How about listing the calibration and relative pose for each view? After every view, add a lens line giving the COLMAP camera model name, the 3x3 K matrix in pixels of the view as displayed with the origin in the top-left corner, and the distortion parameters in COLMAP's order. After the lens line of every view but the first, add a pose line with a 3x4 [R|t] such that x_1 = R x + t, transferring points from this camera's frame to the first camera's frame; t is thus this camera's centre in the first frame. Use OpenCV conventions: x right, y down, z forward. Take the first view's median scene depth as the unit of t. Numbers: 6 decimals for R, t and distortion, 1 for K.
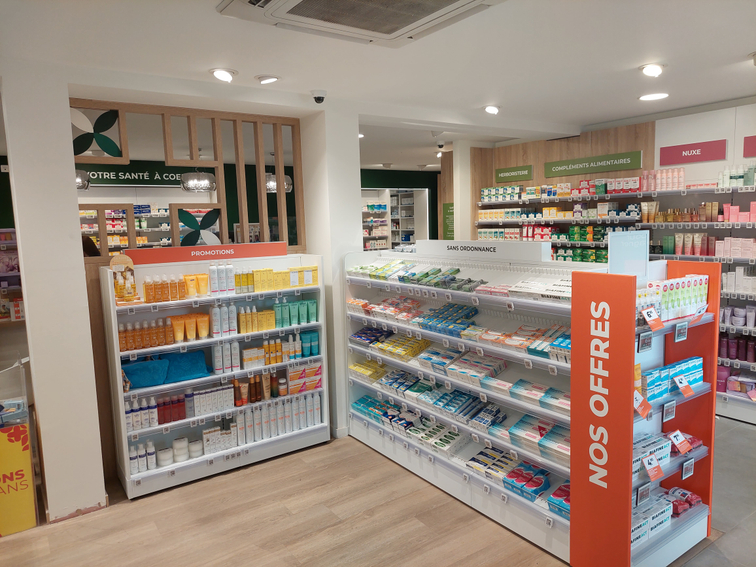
lens RADIAL K [[540.7, 0, 378.3], [0, 540.7, 282.6], [0, 0, 1]] dist [0.040900, -0.010682]
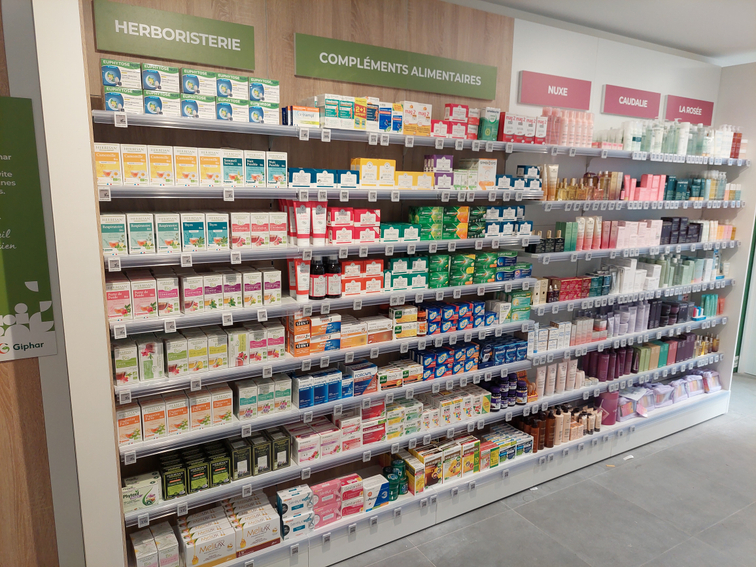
lens RADIAL K [[540.7, 0, 378.1], [0, 540.7, 286.4], [0, 0, 1]] dist [0.040900, -0.010682]
pose [[0.053265, -0.154085, 0.986621, -0.088613], [0.098236, 0.984039, 0.148379, -0.106224], [-0.993737, 0.089018, 0.067552, 0.989684]]
